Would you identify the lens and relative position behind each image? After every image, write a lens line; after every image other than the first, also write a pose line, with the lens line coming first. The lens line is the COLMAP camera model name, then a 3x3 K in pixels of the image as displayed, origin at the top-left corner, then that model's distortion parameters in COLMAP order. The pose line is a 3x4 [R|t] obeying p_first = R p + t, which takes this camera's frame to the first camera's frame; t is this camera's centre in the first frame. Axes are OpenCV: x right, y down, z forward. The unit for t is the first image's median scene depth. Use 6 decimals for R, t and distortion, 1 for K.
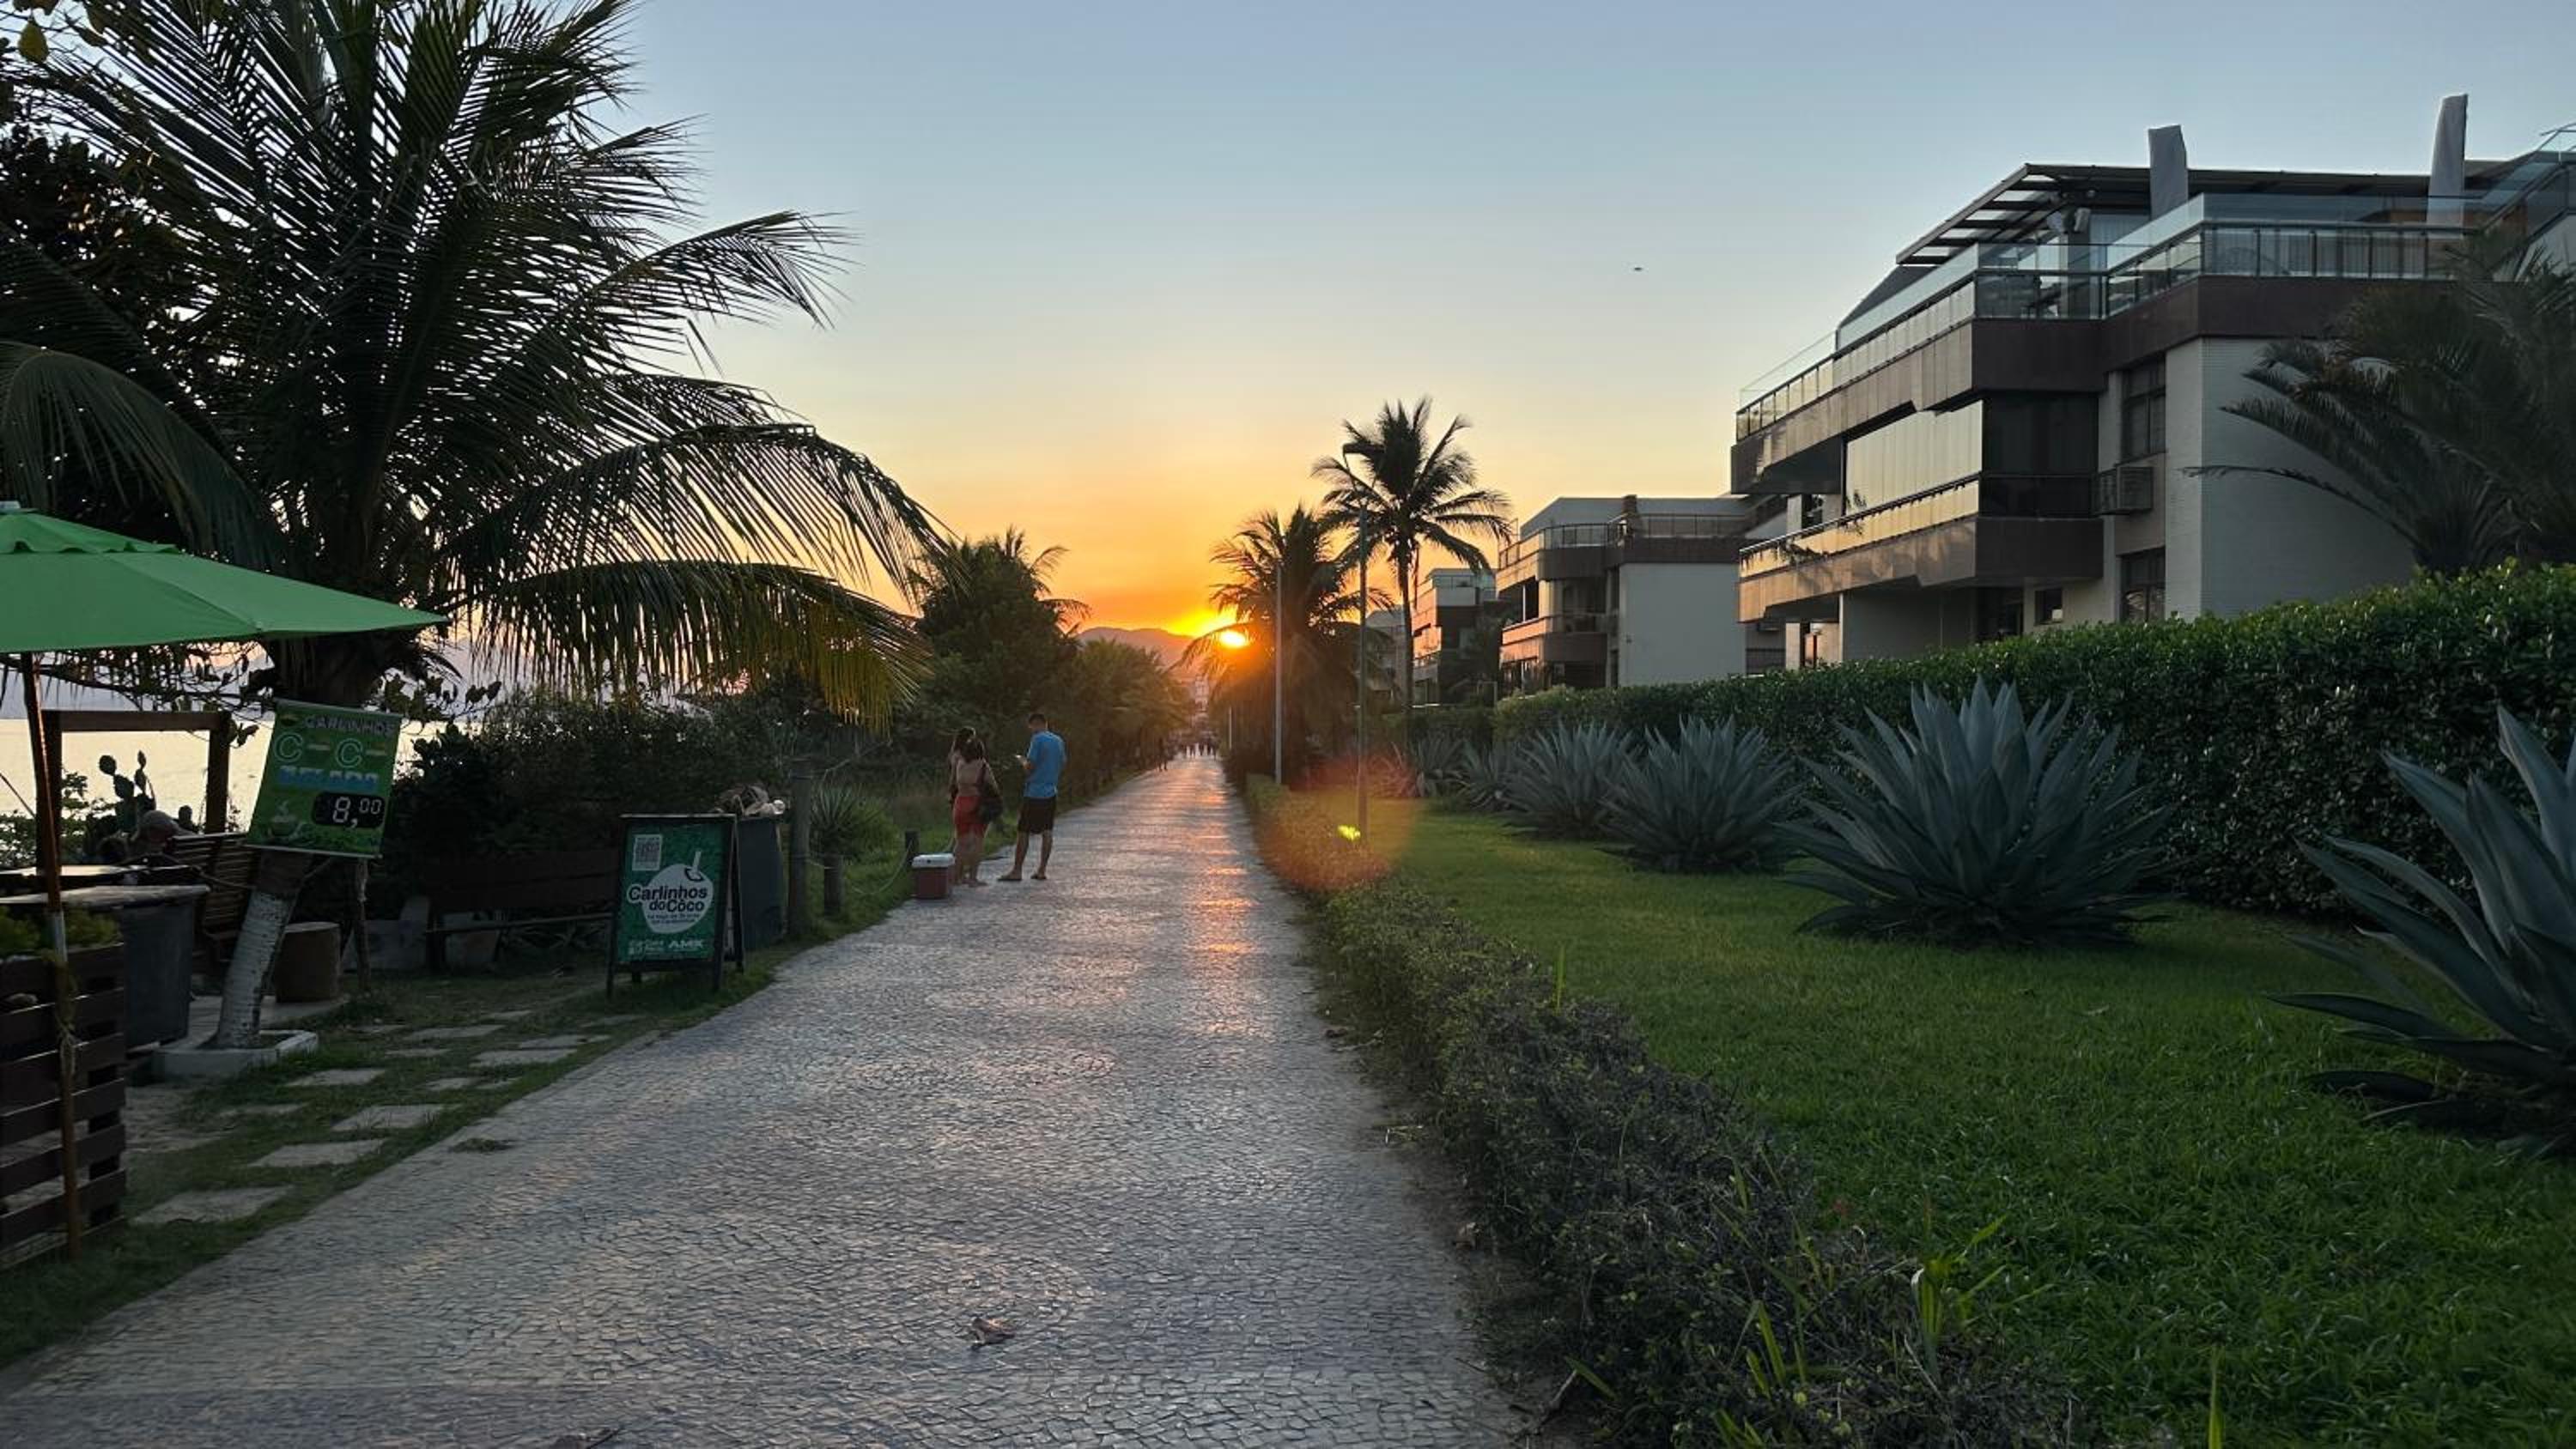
lens RADIAL K [[1034.5, 0, 1274.0], [0, 1034.5, 725.2], [0, 0, 1]] dist [-0.002781, 0.000960]
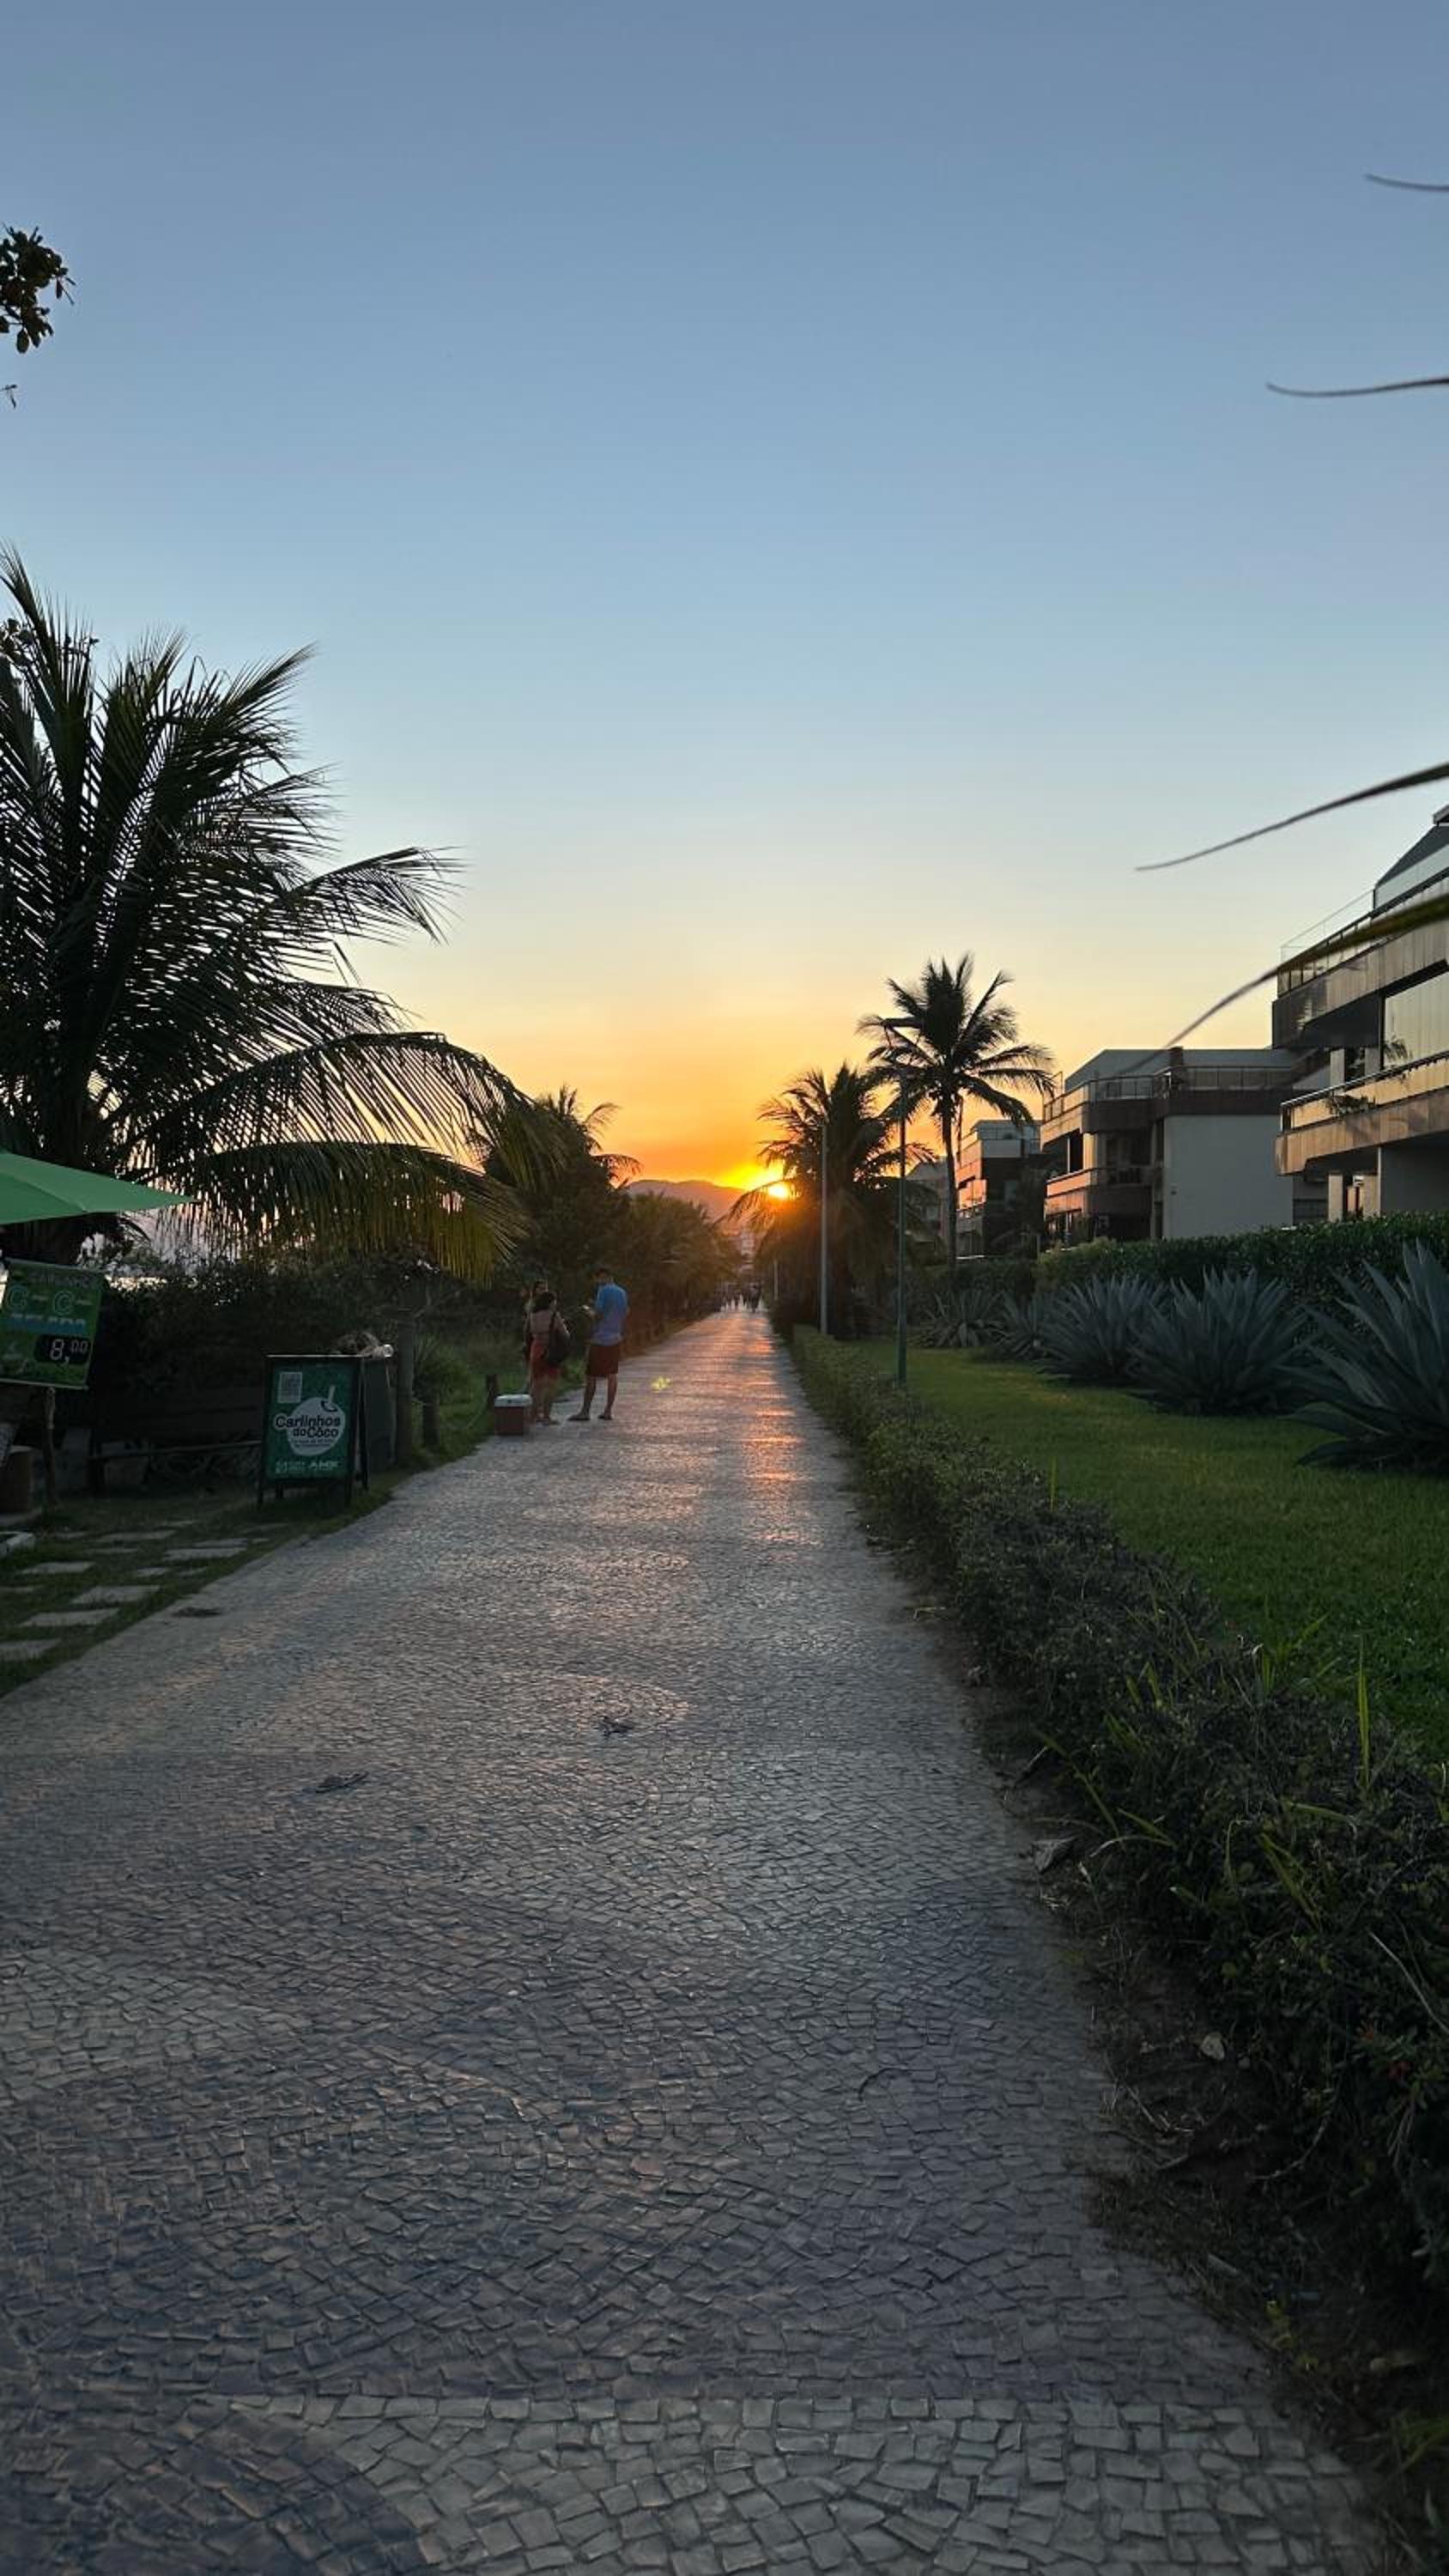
lens RADIAL K [[1034.5, 0, 764.7], [0, 1034.5, 1310.9], [0, 0, 1]] dist [-0.002781, 0.000960]
pose [[0.998611, -0.000410, -0.052696, -0.002374], [0.002141, 0.999459, 0.032811, -0.001033], [0.052654, -0.032878, 0.998071, -0.119418]]
